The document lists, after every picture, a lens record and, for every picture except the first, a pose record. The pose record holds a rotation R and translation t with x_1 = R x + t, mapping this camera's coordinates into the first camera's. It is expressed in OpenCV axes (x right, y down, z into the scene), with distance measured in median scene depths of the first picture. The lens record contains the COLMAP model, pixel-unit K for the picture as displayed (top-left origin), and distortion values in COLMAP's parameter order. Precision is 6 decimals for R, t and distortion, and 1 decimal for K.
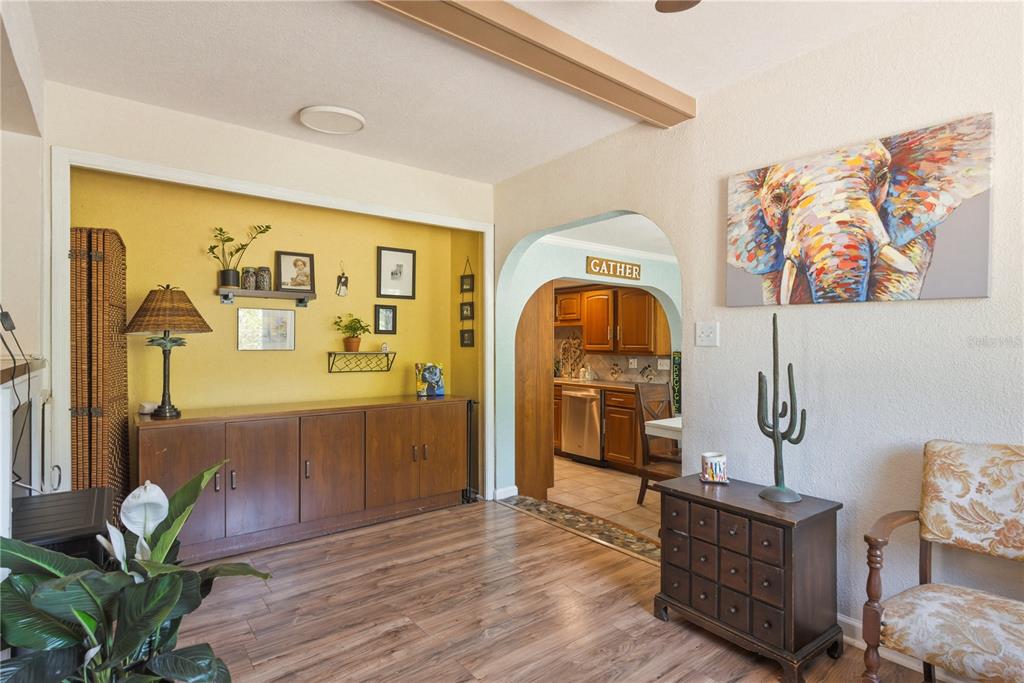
lens RADIAL K [[513.8, 0, 513.4], [0, 513.8, 338.8], [0, 0, 1]] dist [0.002866, -0.002727]
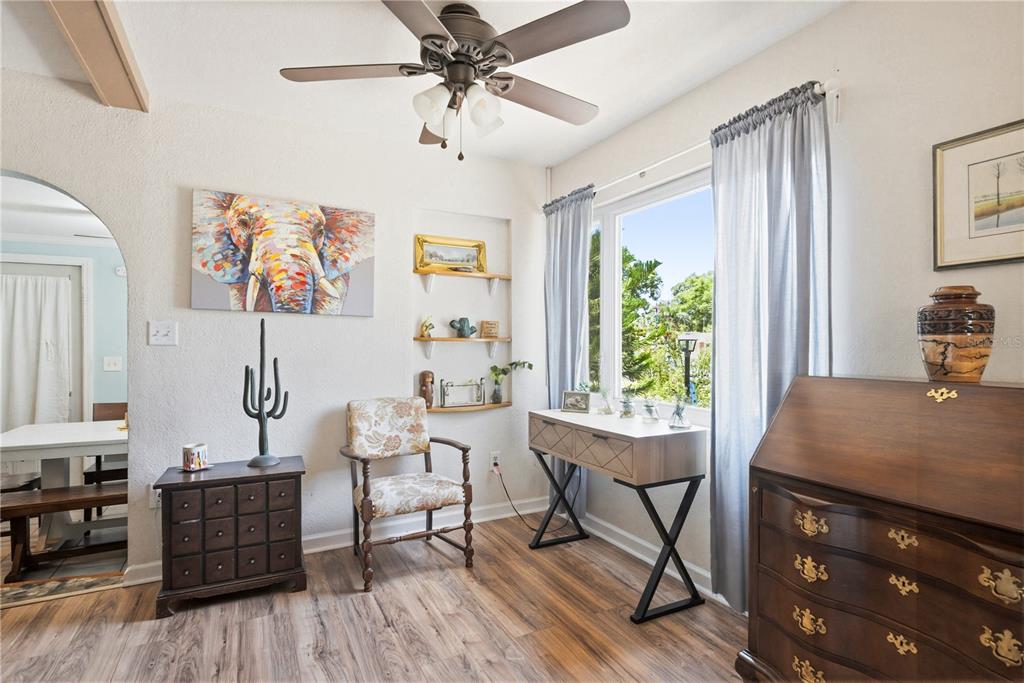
lens RADIAL K [[513.8, 0, 505.4], [0, 513.8, 342.8], [0, 0, 1]] dist [0.002866, -0.002727]
pose [[0.186953, 0.003855, 0.982361, -0.603574], [-0.008079, 0.999965, -0.002387, 0.008222], [-0.982336, -0.007490, 0.186977, 0.174349]]
